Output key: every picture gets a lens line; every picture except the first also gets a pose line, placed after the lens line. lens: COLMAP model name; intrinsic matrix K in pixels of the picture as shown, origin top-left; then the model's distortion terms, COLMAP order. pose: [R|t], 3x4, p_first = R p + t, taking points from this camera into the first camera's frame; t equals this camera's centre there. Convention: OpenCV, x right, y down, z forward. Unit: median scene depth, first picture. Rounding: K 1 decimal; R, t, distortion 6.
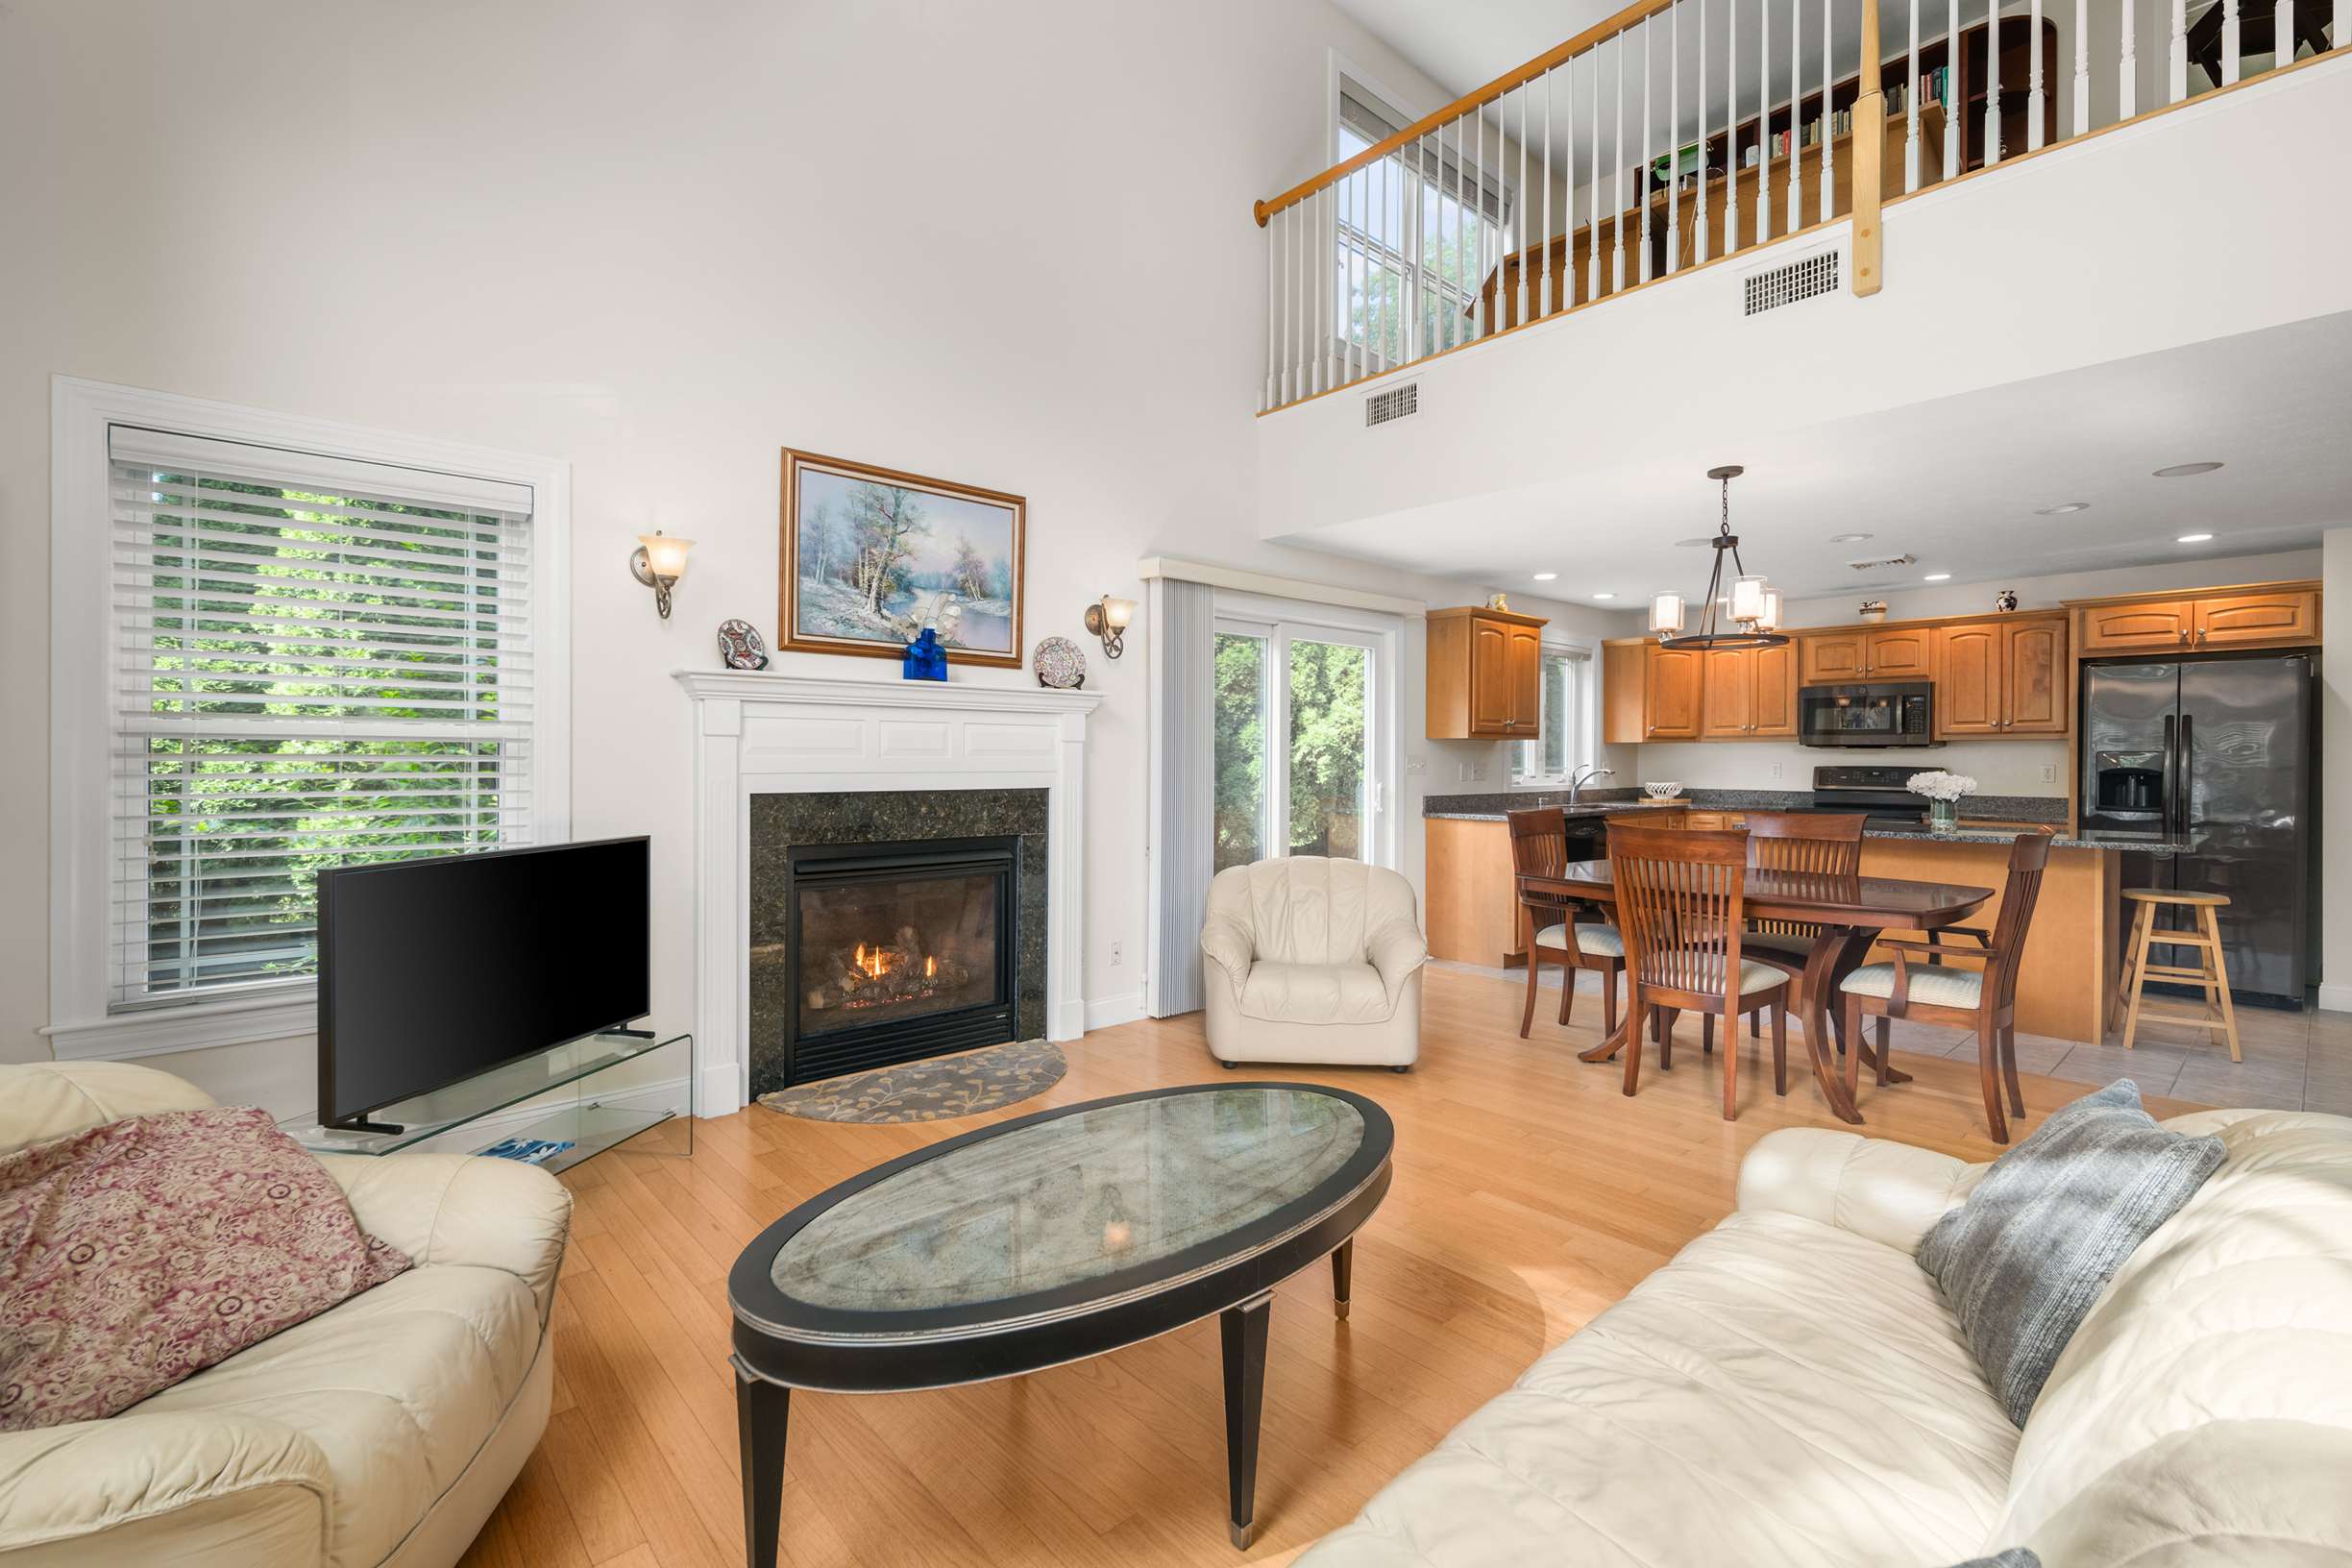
lens RADIAL K [[1025.8, 0, 1183.2], [0, 1025.8, 772.4], [0, 0, 1]] dist [-0.002993, -0.000360]
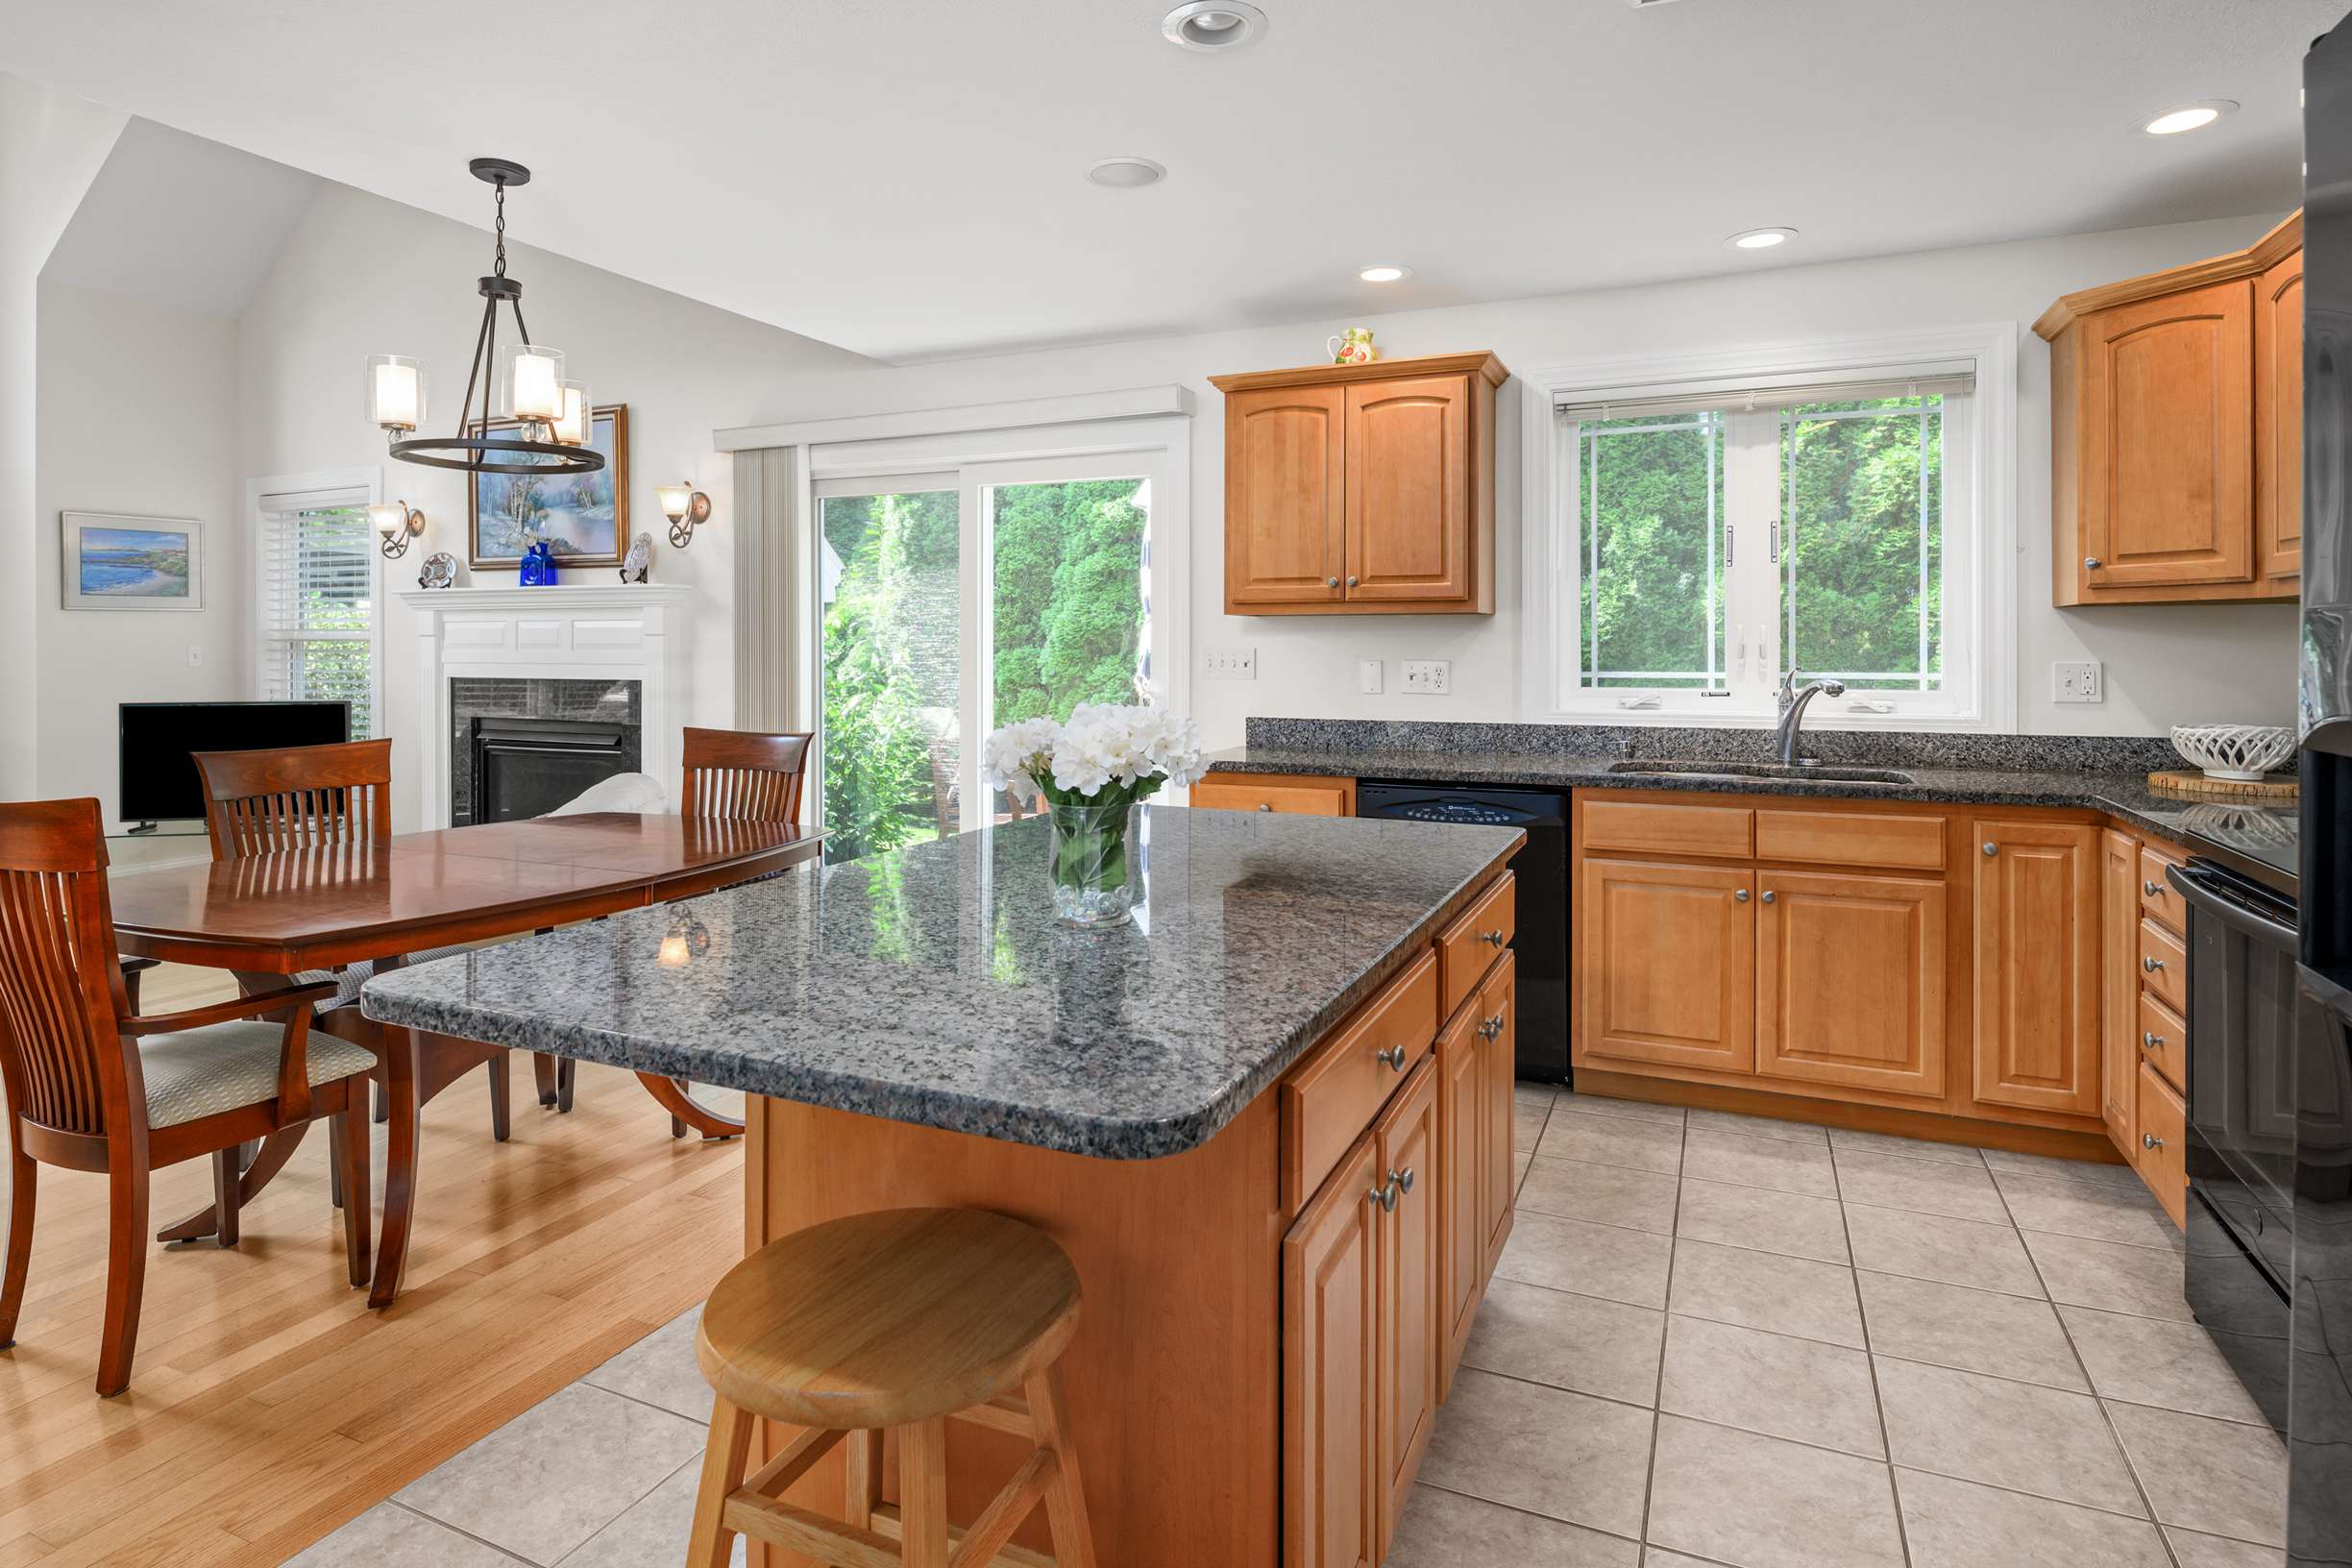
lens RADIAL K [[1275.8, 0, 1178.8], [0, 1275.8, 657.6], [0, 0, 1]] dist [-0.004043, -0.000663]
pose [[0.403716, 0.001767, -0.914883, 0.906093], [-0.014869, 0.999879, -0.004630, -0.006555], [0.914764, 0.015473, 0.403693, 0.705082]]
